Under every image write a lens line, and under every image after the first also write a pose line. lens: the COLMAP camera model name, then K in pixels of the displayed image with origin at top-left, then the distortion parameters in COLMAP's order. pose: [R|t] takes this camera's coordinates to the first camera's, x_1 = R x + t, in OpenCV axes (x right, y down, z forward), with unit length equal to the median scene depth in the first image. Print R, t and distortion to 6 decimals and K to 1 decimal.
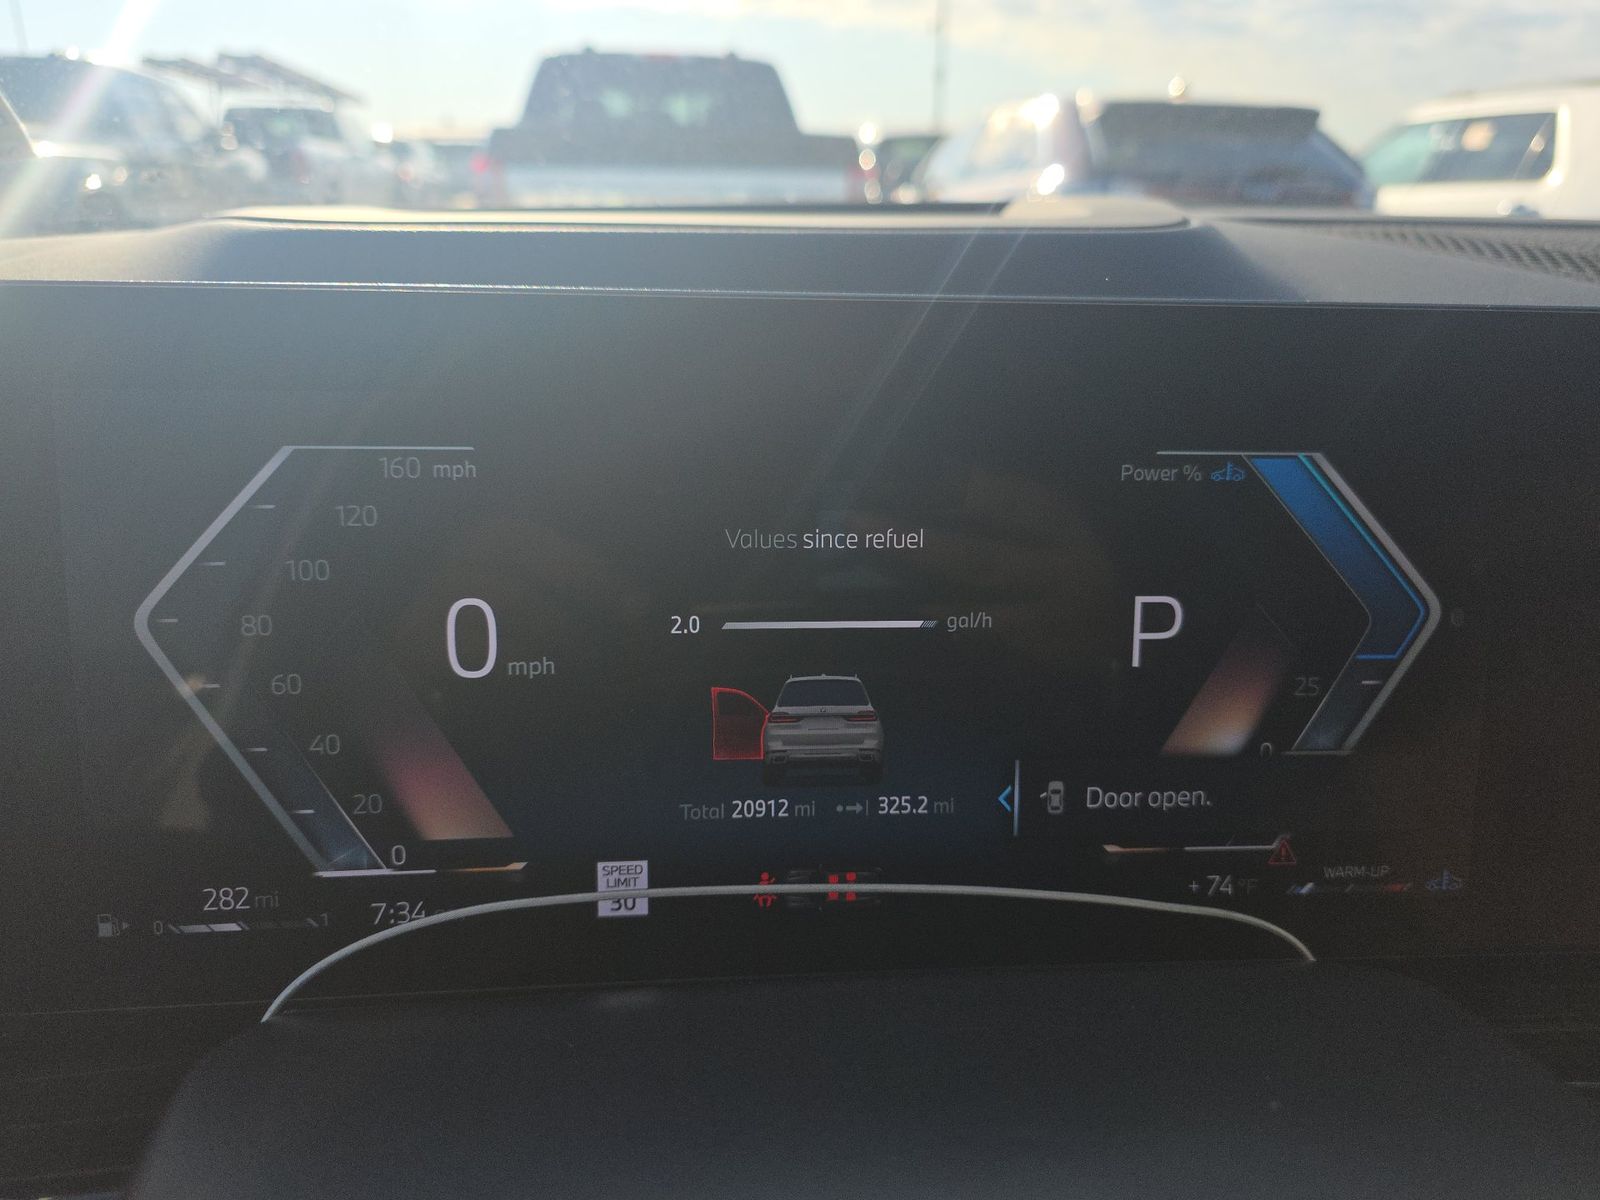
lens RADIAL K [[1080.5, 0, 813.6], [0, 1080.5, 596.3], [0, 0, 1]] dist [0.003307, -0.015258]
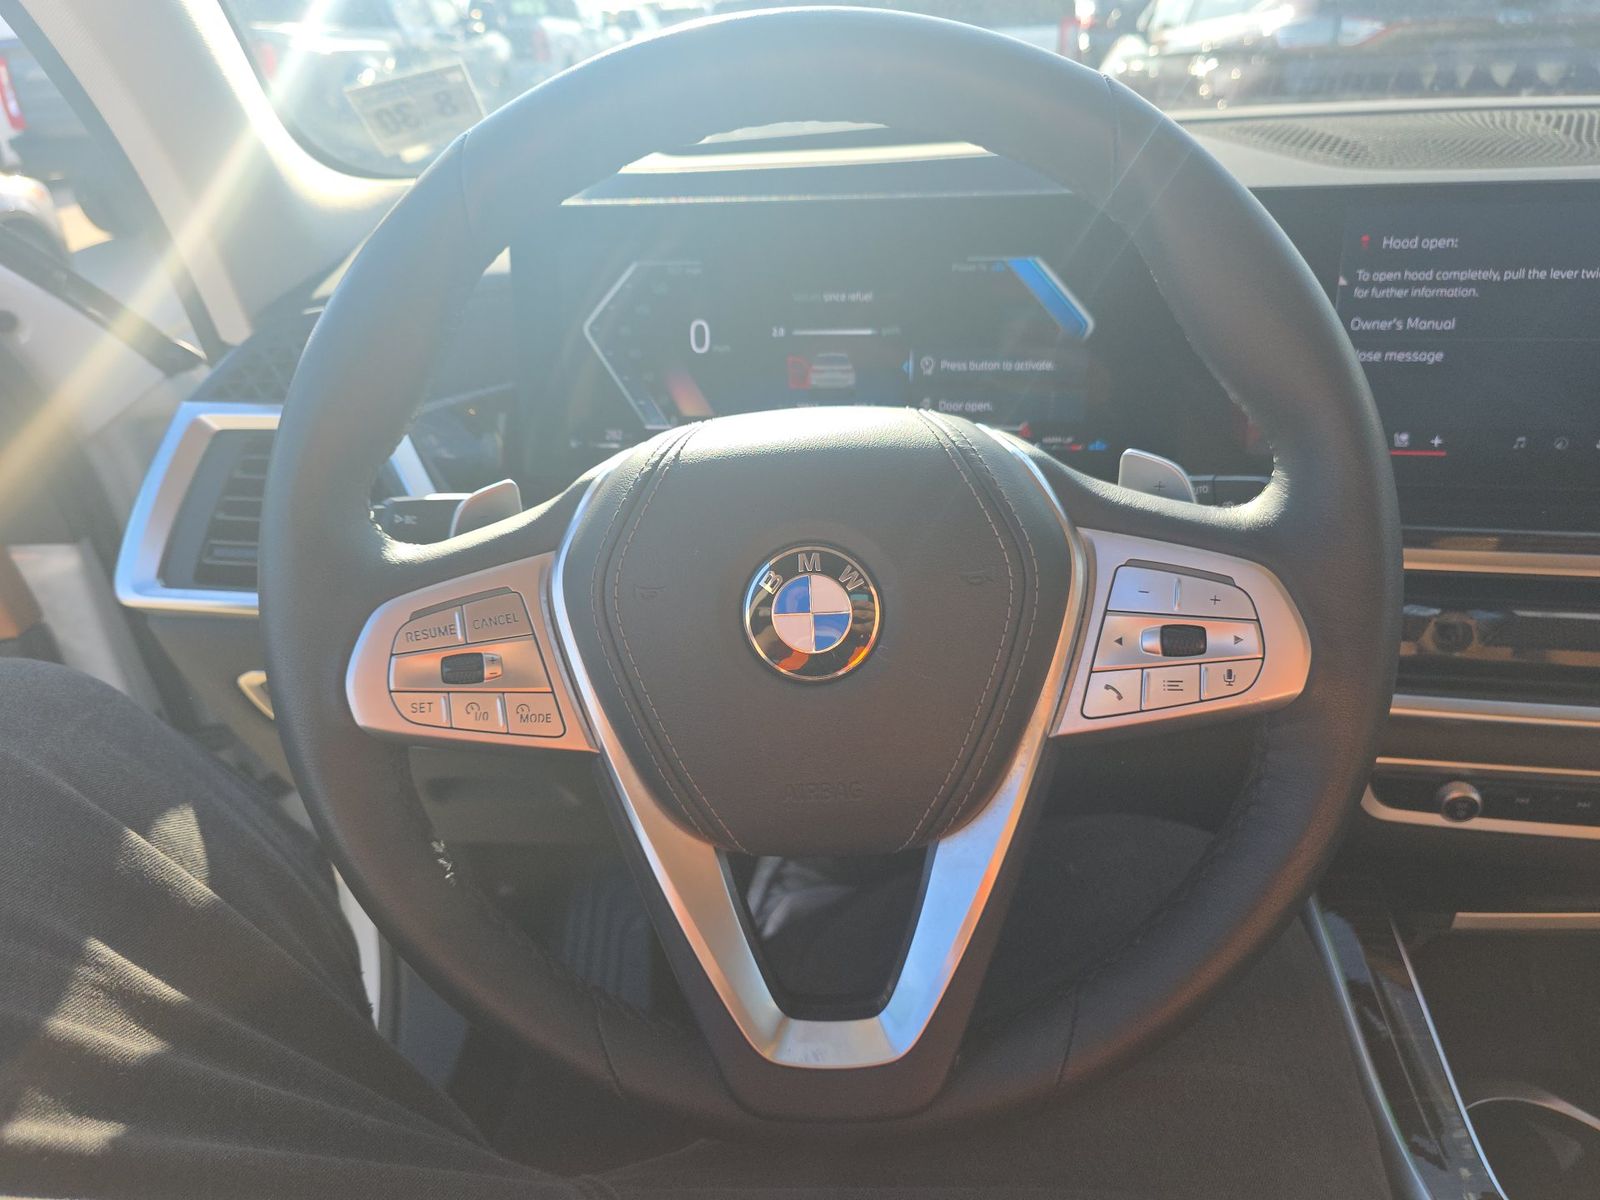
lens RADIAL K [[1080.5, 0, 795.2], [0, 1080.5, 597.2], [0, 0, 1]] dist [0.003307, -0.015258]
pose [[0.977048, 0.037920, -0.209616, 0.474606], [-0.012476, 0.992525, 0.121399, 0.333181], [0.212653, -0.115997, 0.970218, -1.538687]]
